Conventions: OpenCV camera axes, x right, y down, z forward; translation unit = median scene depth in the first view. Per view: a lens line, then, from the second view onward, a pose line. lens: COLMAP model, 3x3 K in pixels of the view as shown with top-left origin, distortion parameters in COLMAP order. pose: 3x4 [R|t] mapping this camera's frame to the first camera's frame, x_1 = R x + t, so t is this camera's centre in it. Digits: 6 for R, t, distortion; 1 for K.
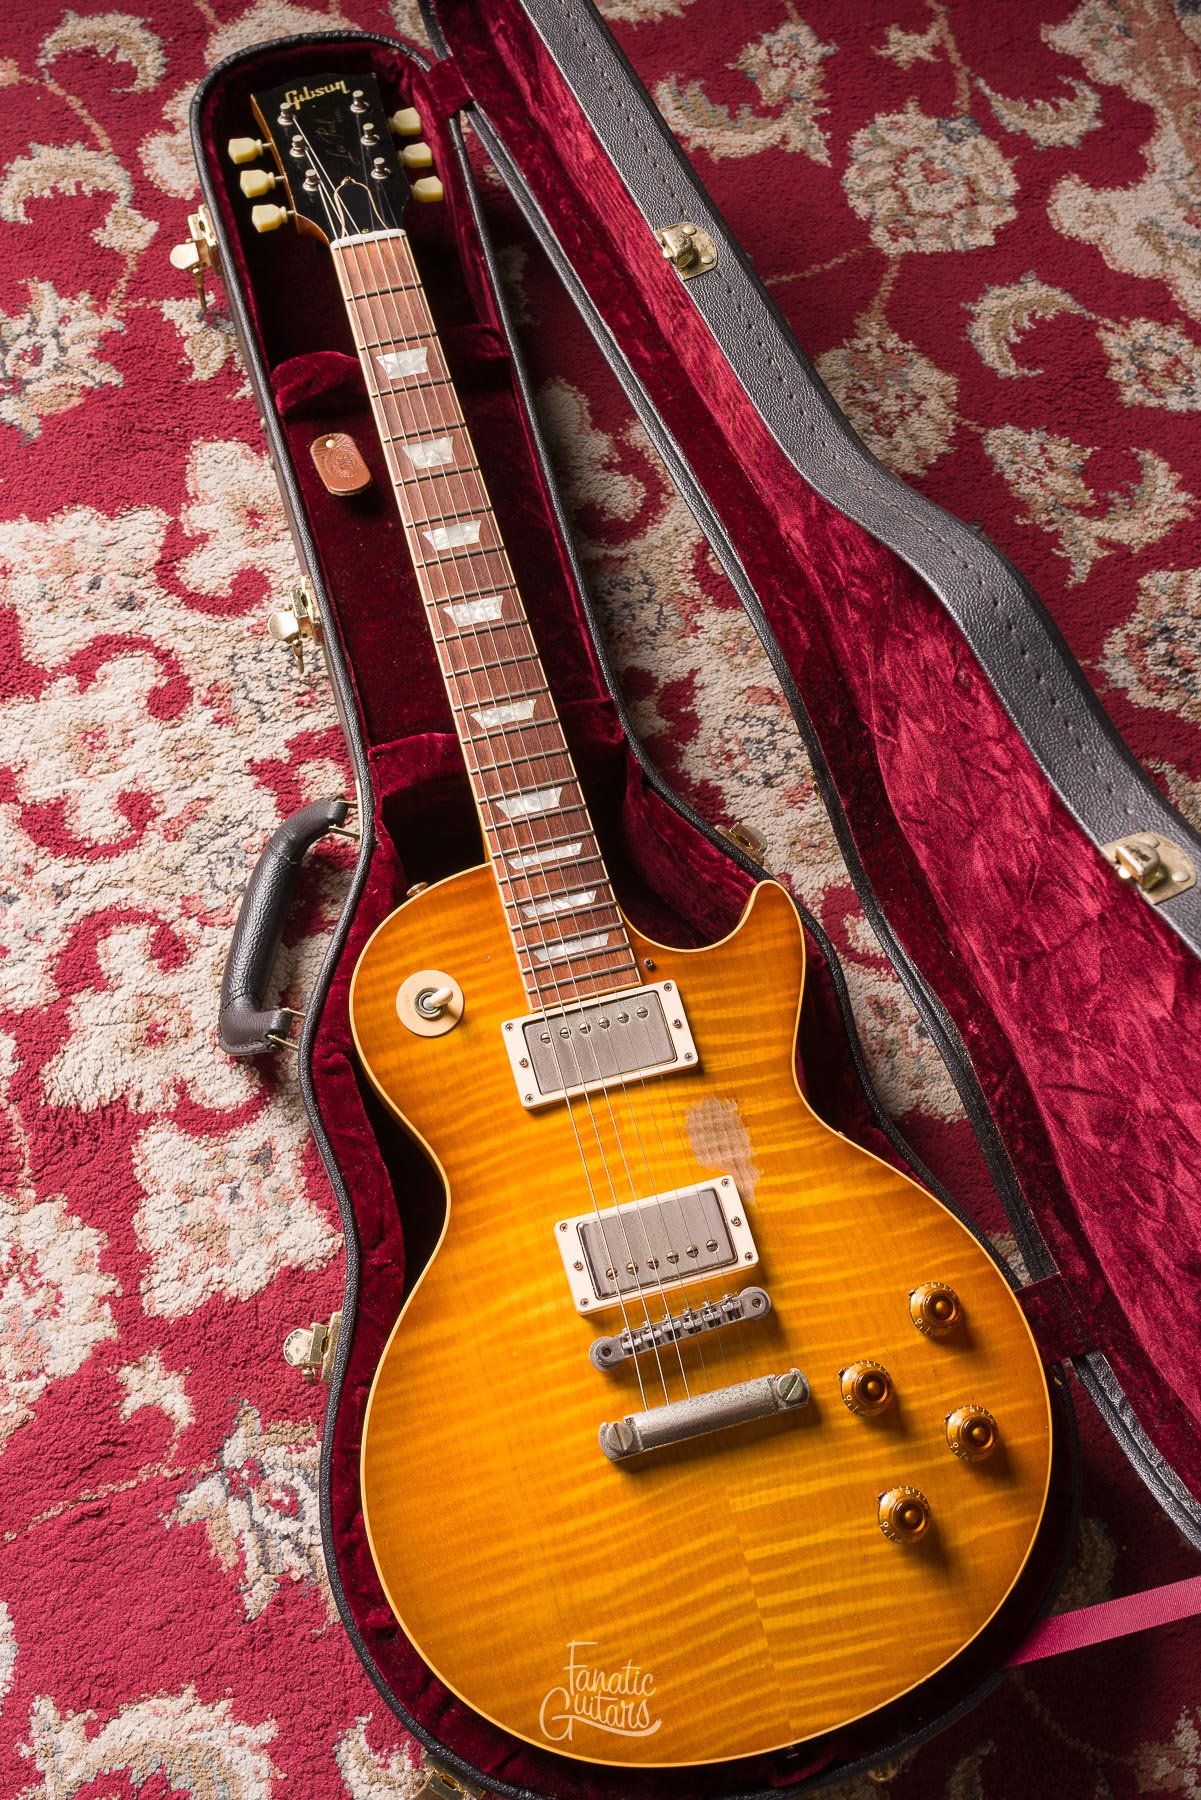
lens RADIAL K [[1887.5, 0, 600.5], [0, 1887.5, 908.2], [0, 0, 1]] dist [0.000077, -0.003818]
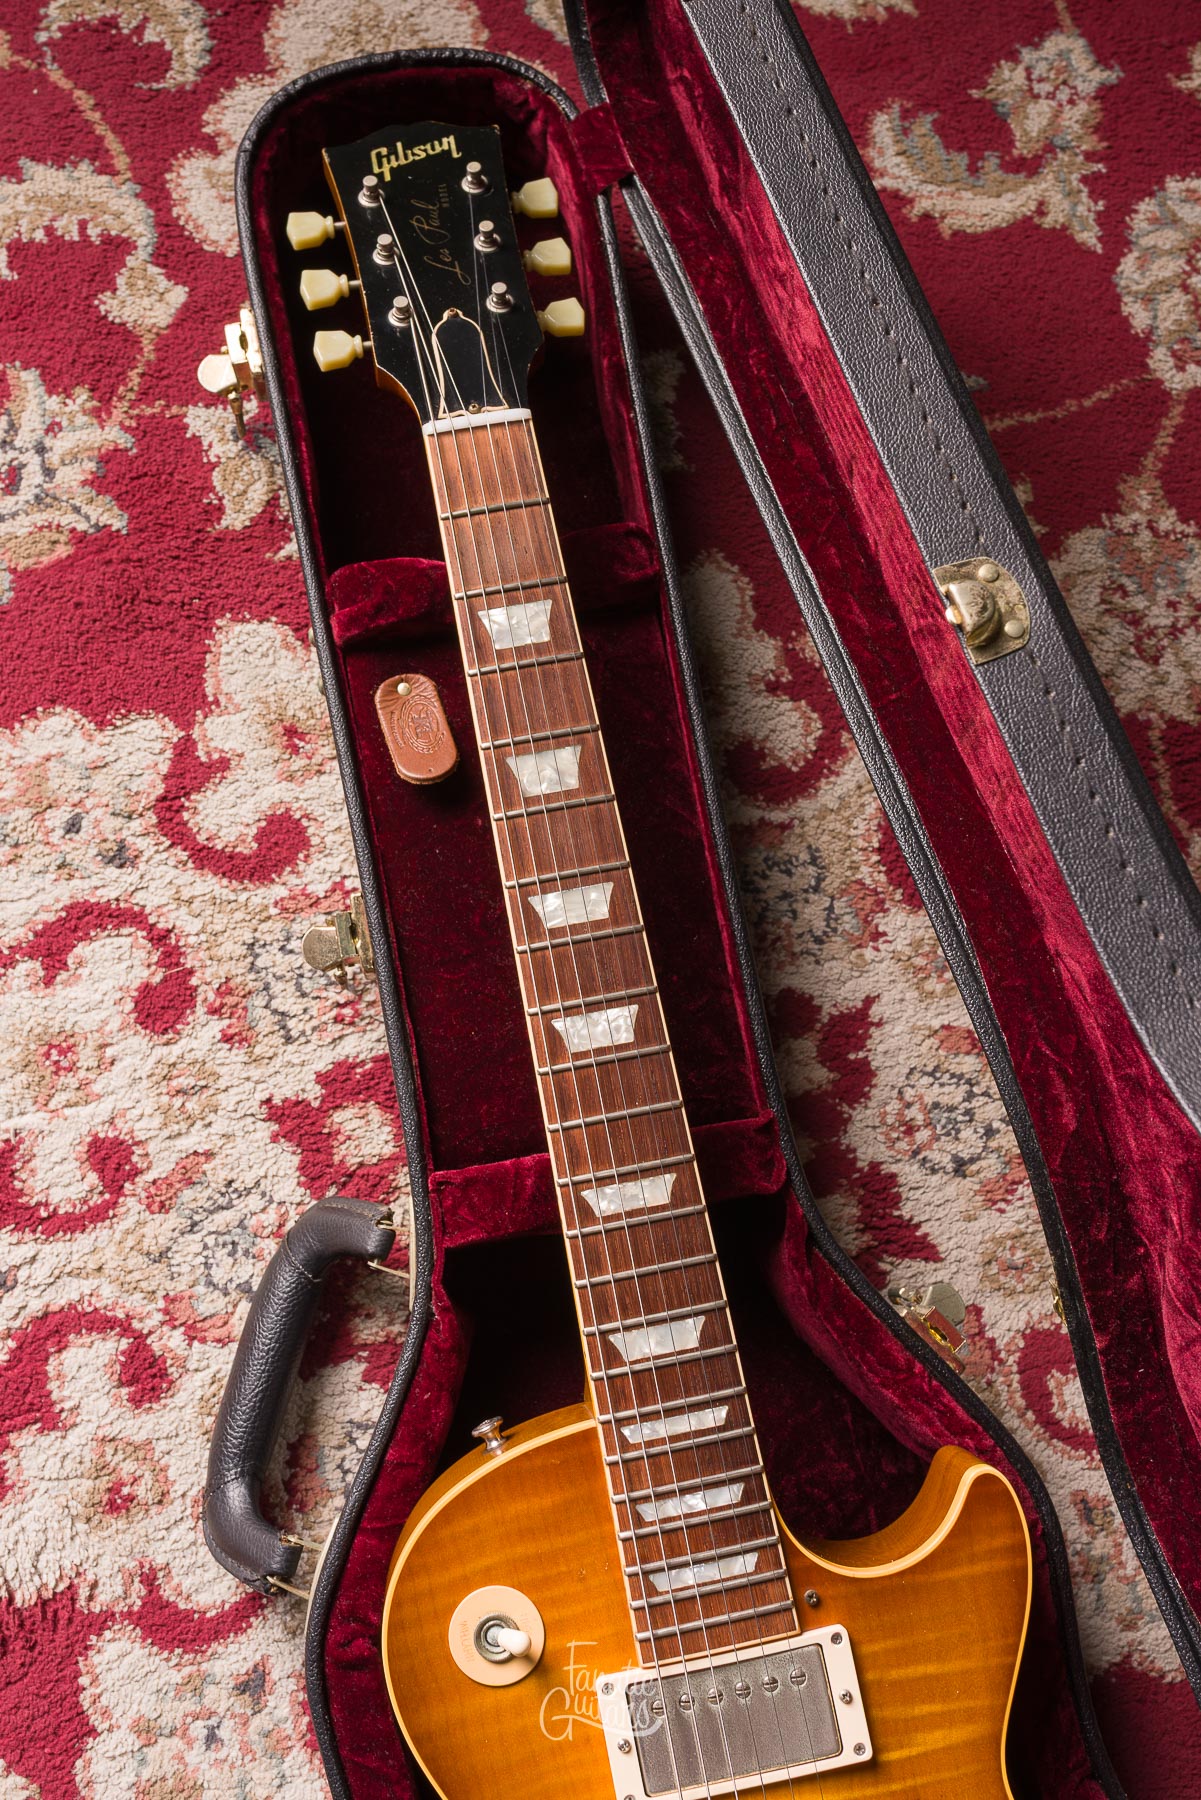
lens RADIAL K [[1821.2, 0, 565.6], [0, 1821.2, 862.2], [0, 0, 1]] dist [0.000133, -0.002141]
pose [[0.996671, 0.078812, -0.020847, -0.060371], [-0.075706, 0.989645, 0.121950, -0.262406], [0.030242, -0.119966, 0.992317, 0.299369]]
